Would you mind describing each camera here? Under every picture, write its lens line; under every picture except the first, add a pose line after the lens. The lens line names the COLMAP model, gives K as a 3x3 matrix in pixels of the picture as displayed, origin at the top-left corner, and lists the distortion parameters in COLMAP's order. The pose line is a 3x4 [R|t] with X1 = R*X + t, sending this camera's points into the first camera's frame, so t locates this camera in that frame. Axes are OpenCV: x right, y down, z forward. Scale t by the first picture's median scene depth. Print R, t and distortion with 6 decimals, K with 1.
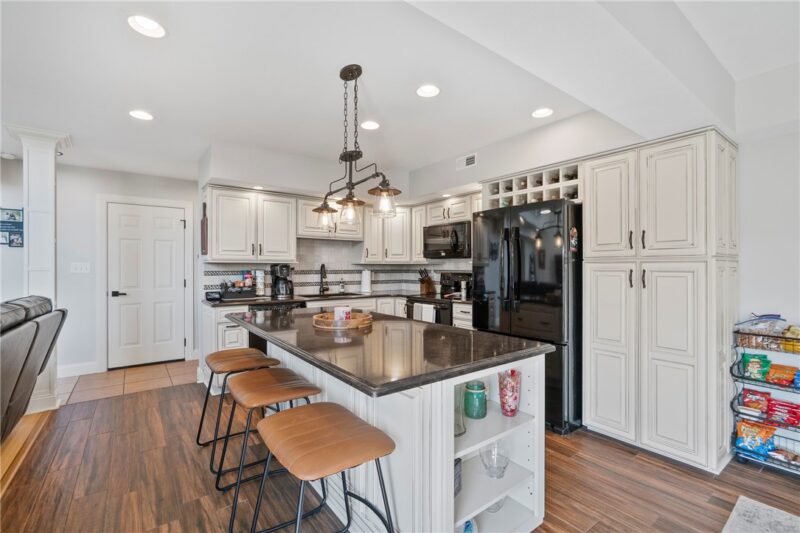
lens RADIAL K [[358.3, 0, 400.0], [0, 358.3, 266.5], [0, 0, 1]] dist [-0.001097, -0.000058]
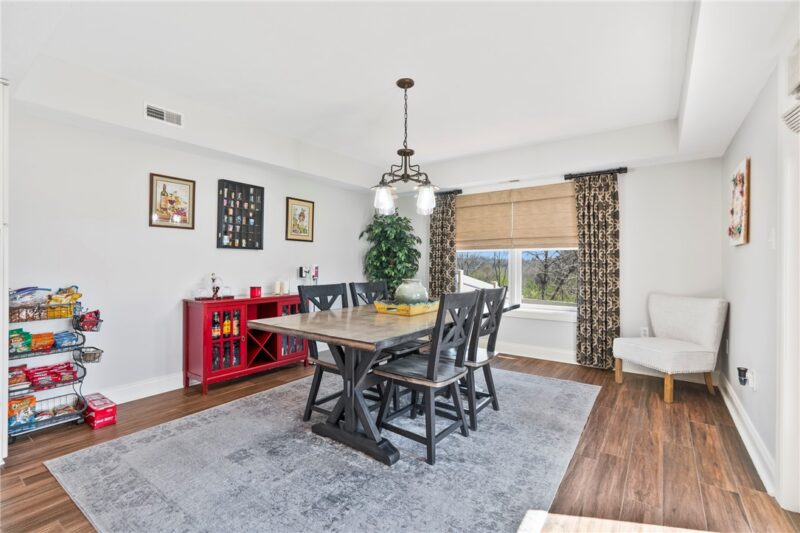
lens RADIAL K [[360.5, 0, 403.5], [0, 360.5, 261.0], [0, 0, 1]] dist [-0.017006, 0.000137]
pose [[-0.307795, 0.005037, 0.951439, -0.284358], [0.001311, 0.999987, -0.004870, 0.068679], [-0.951452, -0.000251, -0.307798, 0.305613]]
